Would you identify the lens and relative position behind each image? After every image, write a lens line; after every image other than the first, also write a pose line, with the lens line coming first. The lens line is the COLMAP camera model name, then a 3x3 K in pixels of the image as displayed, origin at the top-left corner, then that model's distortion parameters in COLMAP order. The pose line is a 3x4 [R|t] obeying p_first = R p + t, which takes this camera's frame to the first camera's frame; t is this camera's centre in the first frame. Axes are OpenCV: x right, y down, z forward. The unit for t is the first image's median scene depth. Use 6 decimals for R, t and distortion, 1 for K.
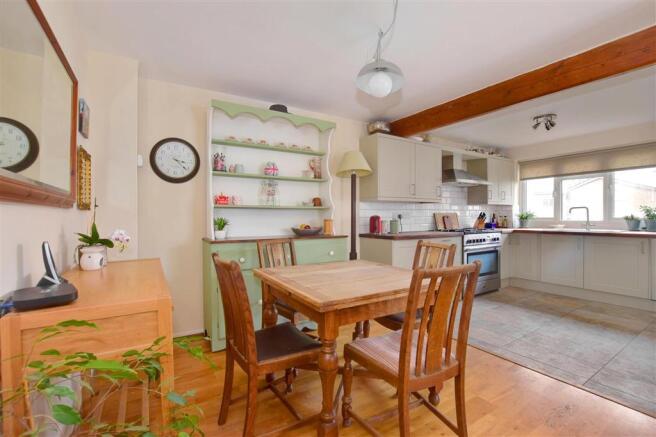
lens RADIAL K [[298.7, 0, 331.5], [0, 298.7, 219.6], [0, 0, 1]] dist [-0.026030, 0.003591]
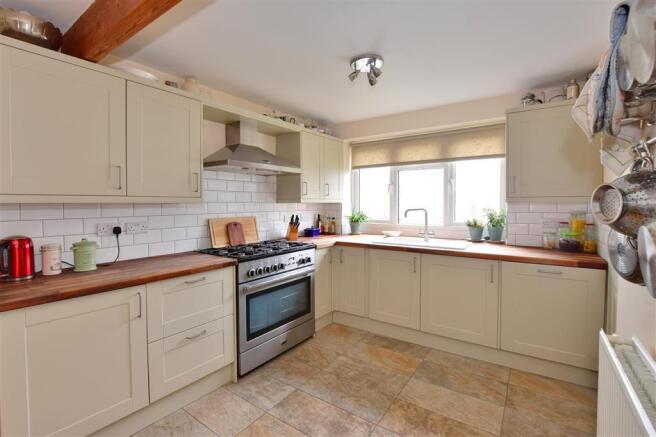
lens RADIAL K [[298.7, 0, 328.1], [0, 298.7, 212.3], [0, 0, 1]] dist [-0.026030, 0.003591]
pose [[0.925430, -0.011151, 0.378756, 0.345603], [0.003323, 0.999767, 0.021316, -0.046979], [-0.378905, -0.018468, 0.925251, 0.383948]]
